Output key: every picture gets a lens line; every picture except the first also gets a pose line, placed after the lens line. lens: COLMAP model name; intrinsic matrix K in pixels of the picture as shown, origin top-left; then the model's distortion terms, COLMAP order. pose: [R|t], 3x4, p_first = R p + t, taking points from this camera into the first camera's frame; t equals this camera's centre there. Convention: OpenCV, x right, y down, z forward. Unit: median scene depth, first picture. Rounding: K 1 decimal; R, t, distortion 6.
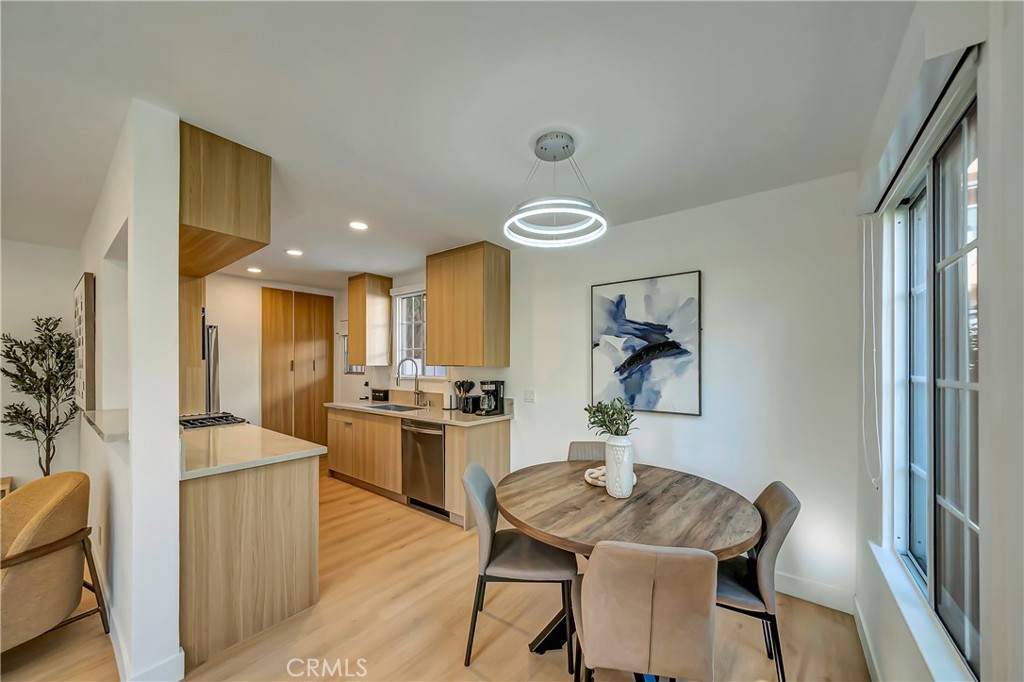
lens RADIAL K [[351.1, 0, 552.4], [0, 351.1, 365.3], [0, 0, 1]] dist [-0.000382, 0.000146]
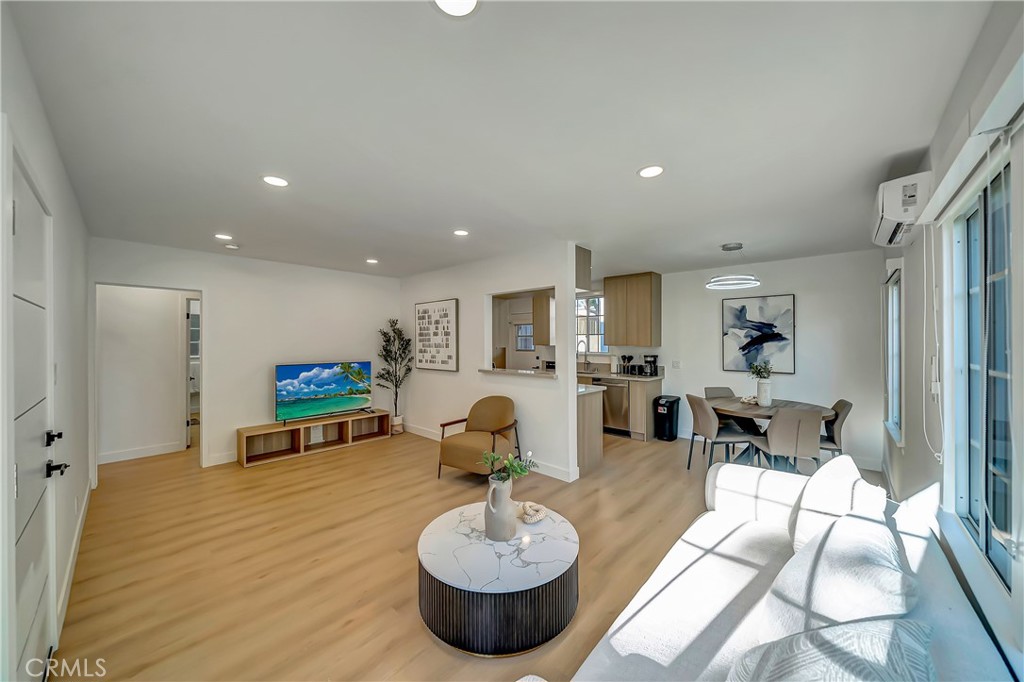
lens RADIAL K [[351.1, 0, 552.4], [0, 351.1, 342.3], [0, 0, 1]] dist [-0.000382, 0.000146]
pose [[0.994415, -0.005090, -0.105418, -0.562389], [0.005410, 0.999982, 0.002755, -0.028047], [0.105402, -0.003310, 0.994424, -0.833780]]
